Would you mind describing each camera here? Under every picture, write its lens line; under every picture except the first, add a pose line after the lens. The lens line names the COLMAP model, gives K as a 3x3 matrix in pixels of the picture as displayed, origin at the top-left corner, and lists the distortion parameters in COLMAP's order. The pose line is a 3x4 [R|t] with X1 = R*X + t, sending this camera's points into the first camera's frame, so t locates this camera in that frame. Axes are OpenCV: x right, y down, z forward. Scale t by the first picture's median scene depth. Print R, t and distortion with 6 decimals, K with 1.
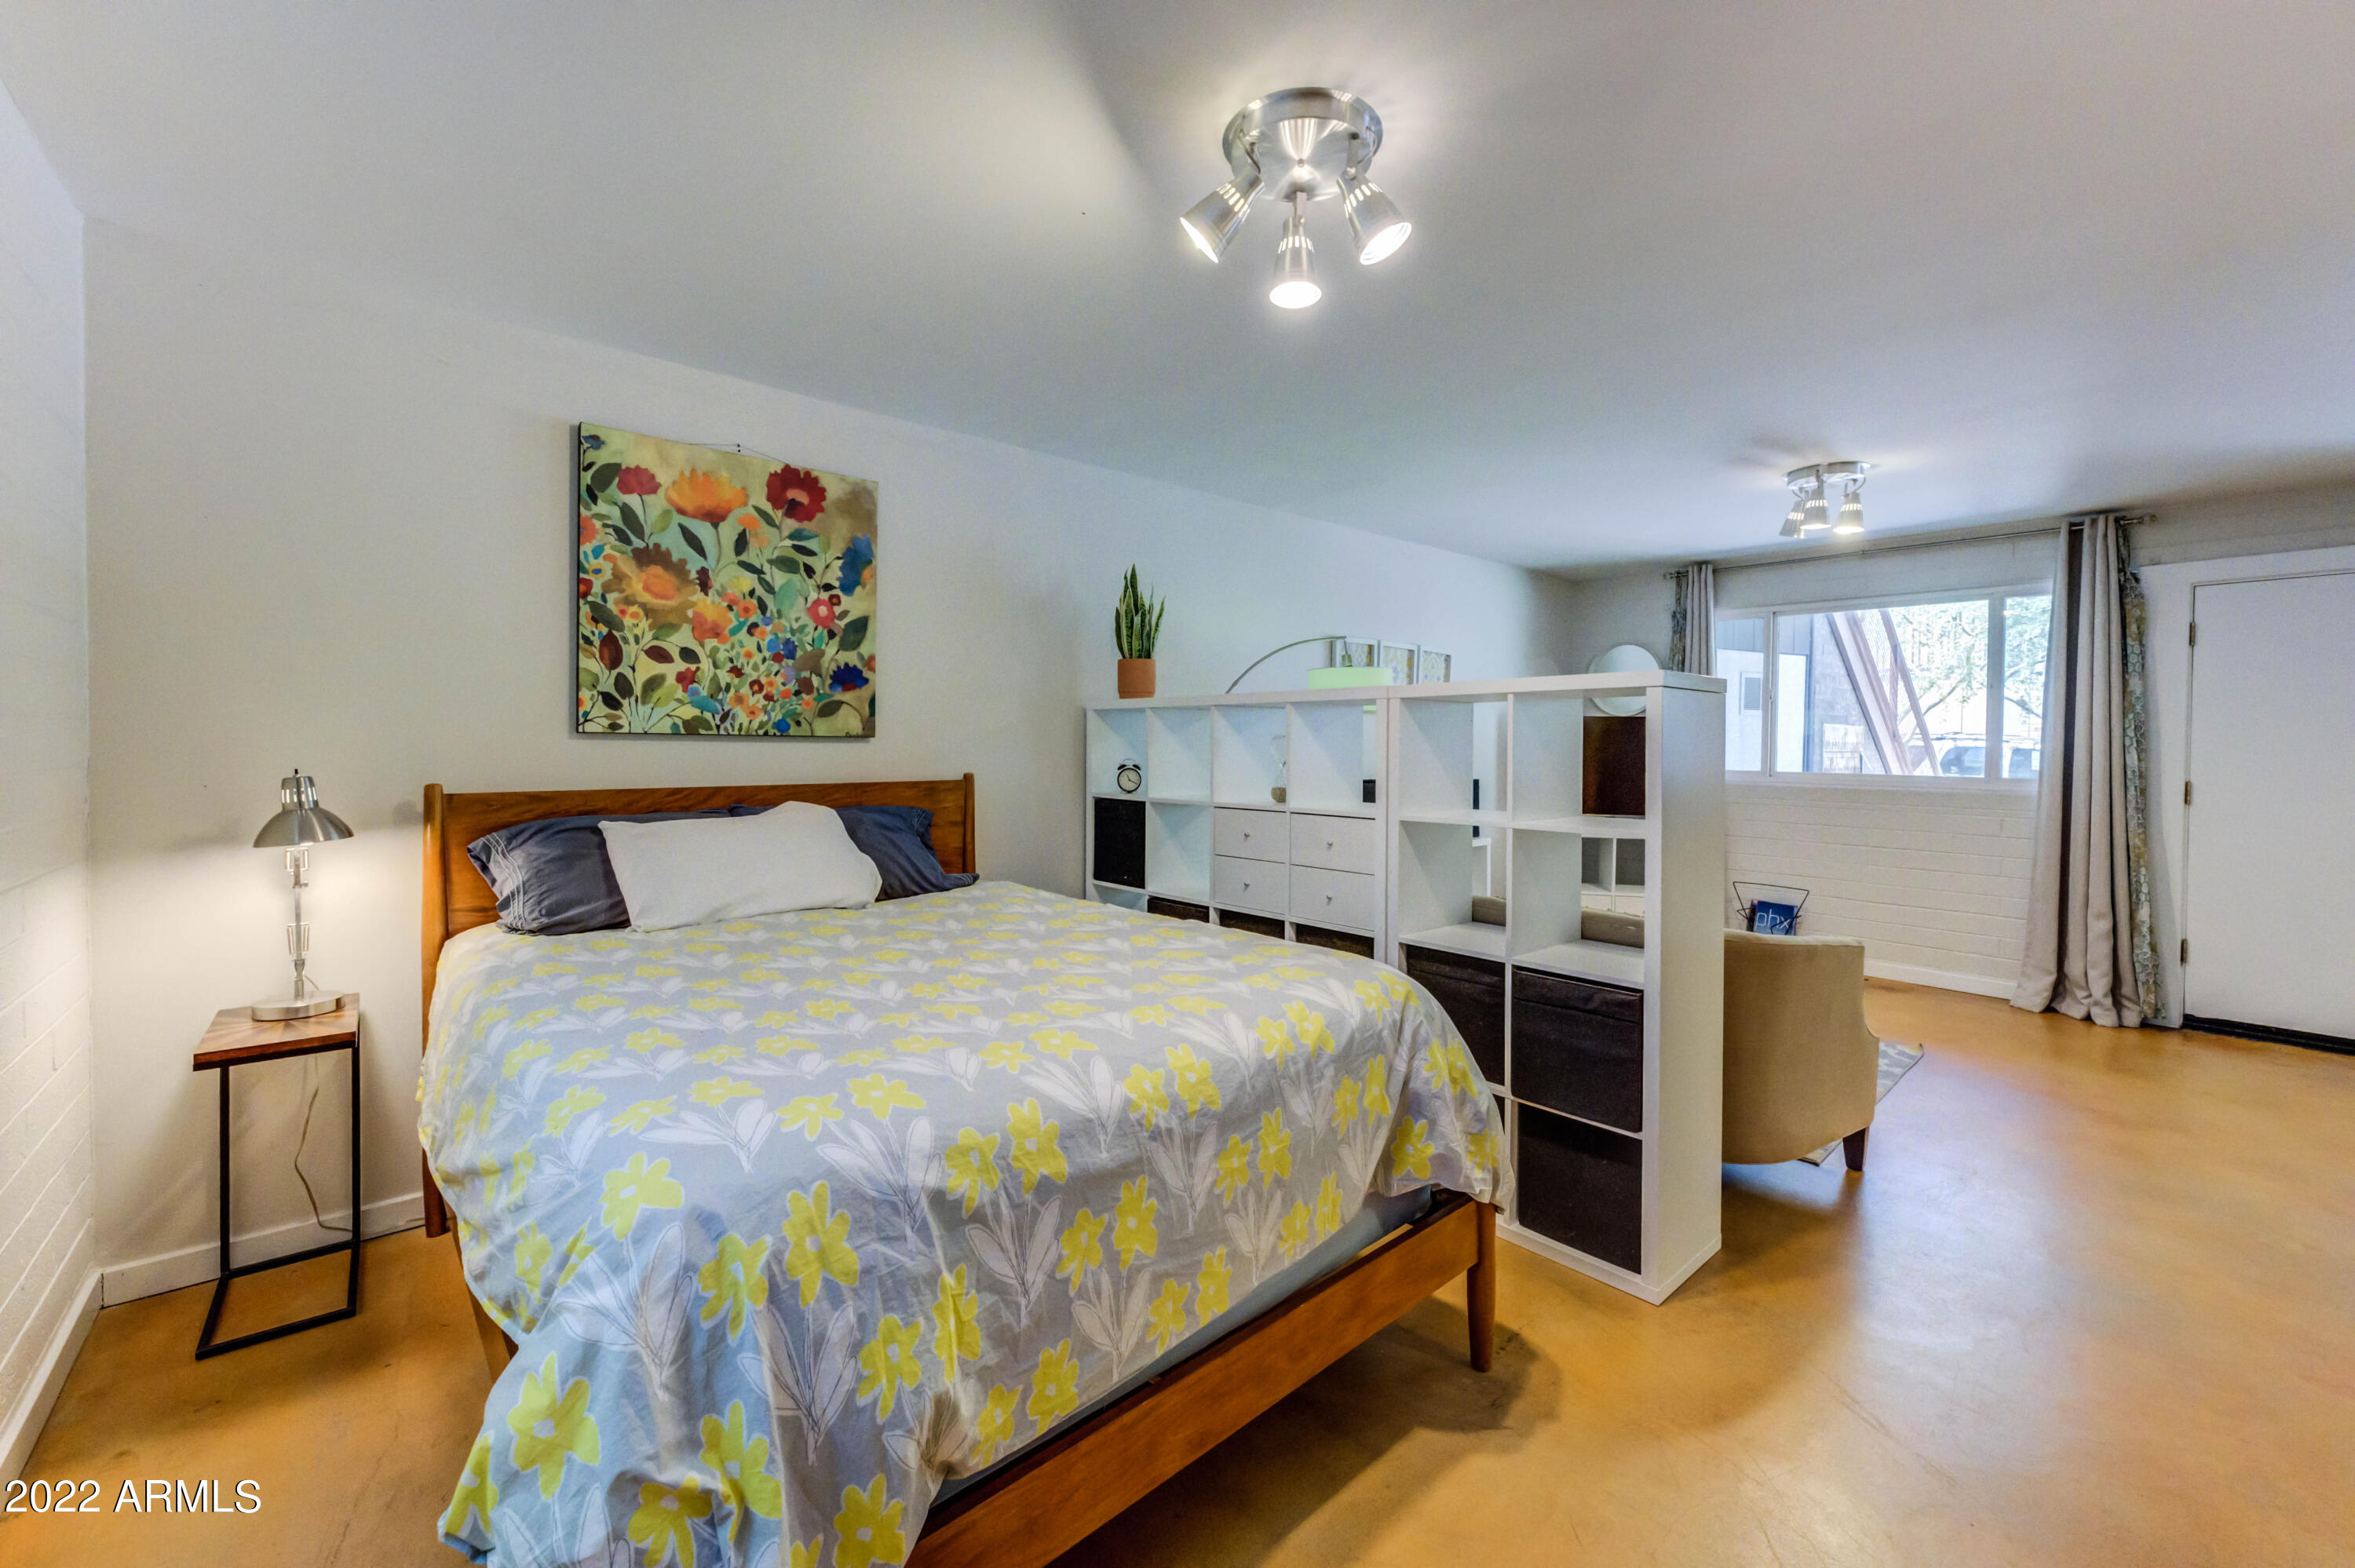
lens RADIAL K [[928.7, 0, 1186.2], [0, 928.7, 775.5], [0, 0, 1]] dist [-0.012149, 0.001580]
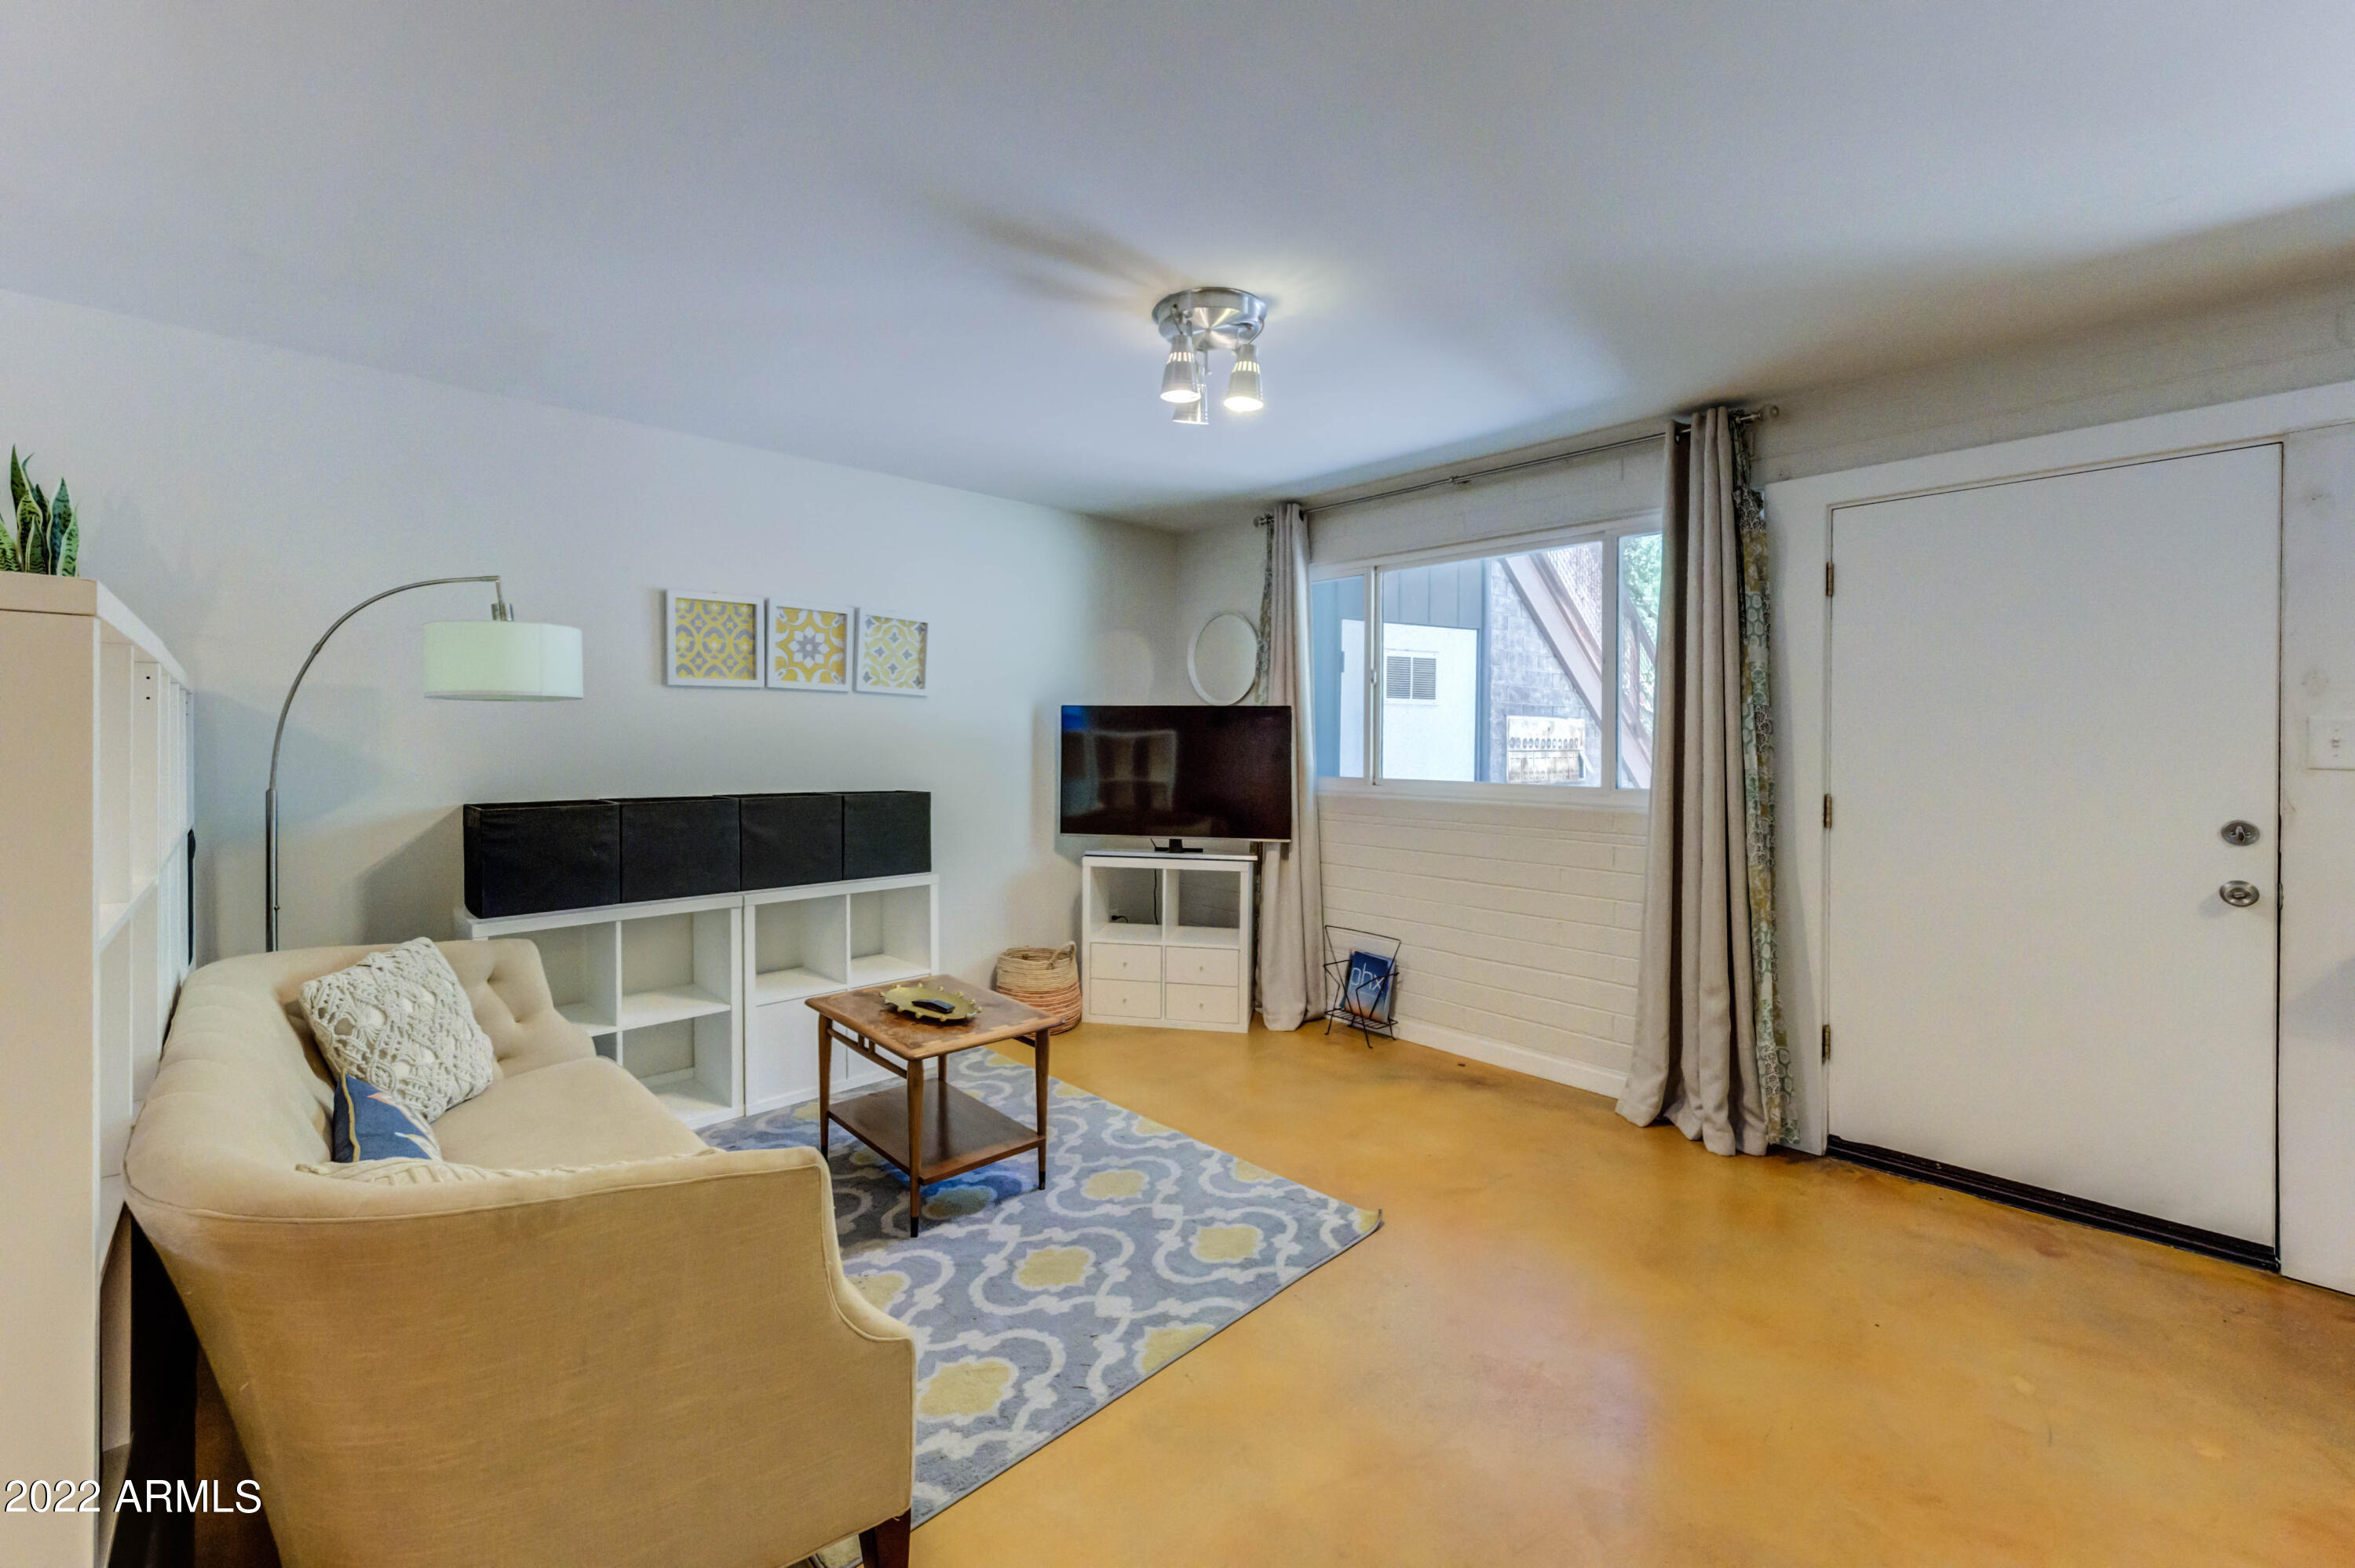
lens RADIAL K [[928.7, 0, 1169.9], [0, 928.7, 760.9], [0, 0, 1]] dist [-0.012149, 0.001580]
pose [[0.999461, -0.002692, 0.032706, 0.567119], [0.003187, 0.999881, -0.015078, -0.009306], [-0.032661, 0.015175, 0.999351, 0.320969]]
